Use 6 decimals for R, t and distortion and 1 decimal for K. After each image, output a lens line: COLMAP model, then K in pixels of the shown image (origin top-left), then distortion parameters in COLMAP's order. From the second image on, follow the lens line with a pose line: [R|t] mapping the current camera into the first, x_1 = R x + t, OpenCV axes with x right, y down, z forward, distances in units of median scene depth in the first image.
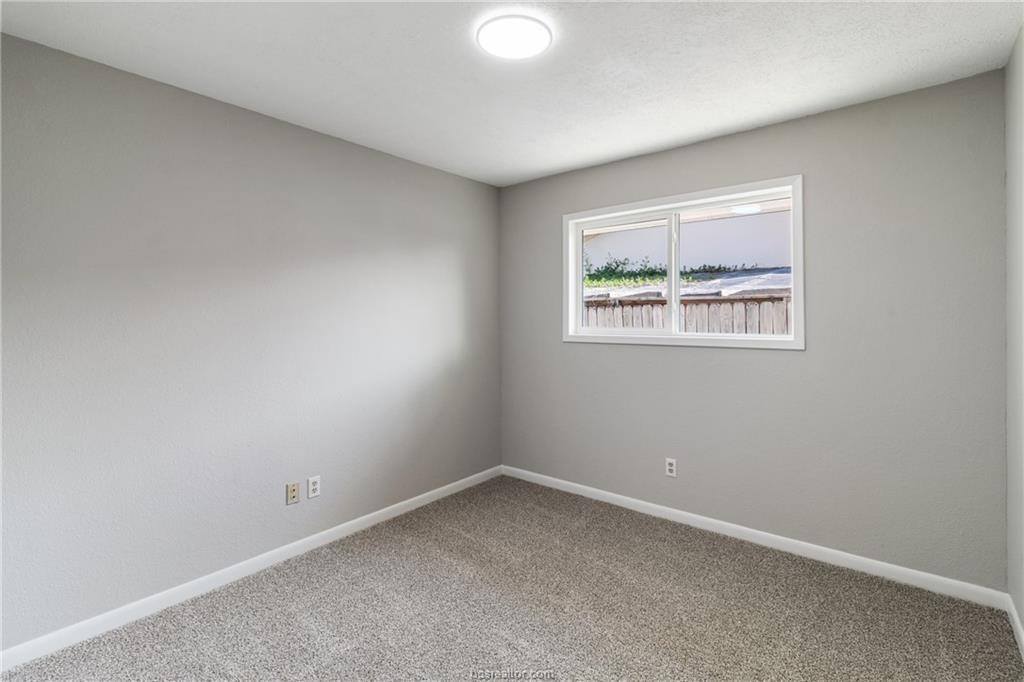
lens RADIAL K [[468.3, 0, 515.0], [0, 468.3, 315.3], [0, 0, 1]] dist [0.006600, -0.000217]
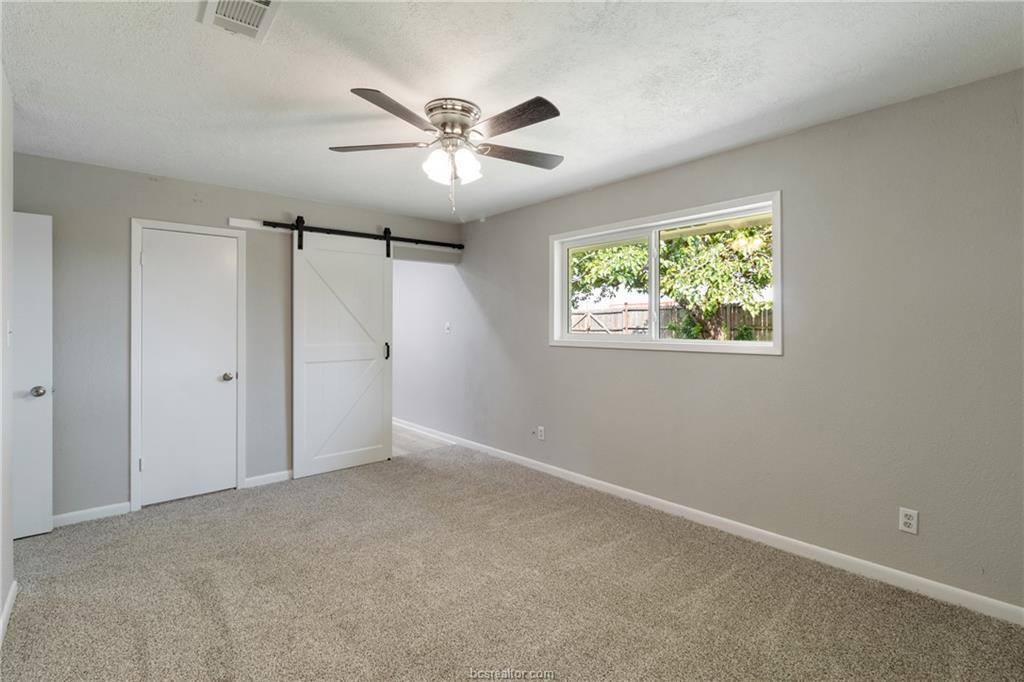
lens RADIAL K [[468.3, 0, 509.6], [0, 468.3, 332.5], [0, 0, 1]] dist [0.006600, -0.000217]
pose [[0.987974, 0.005454, -0.154524, 0.180903], [-0.001710, 0.999702, 0.024352, -0.004421], [0.154611, -0.023795, 0.987689, -0.150873]]
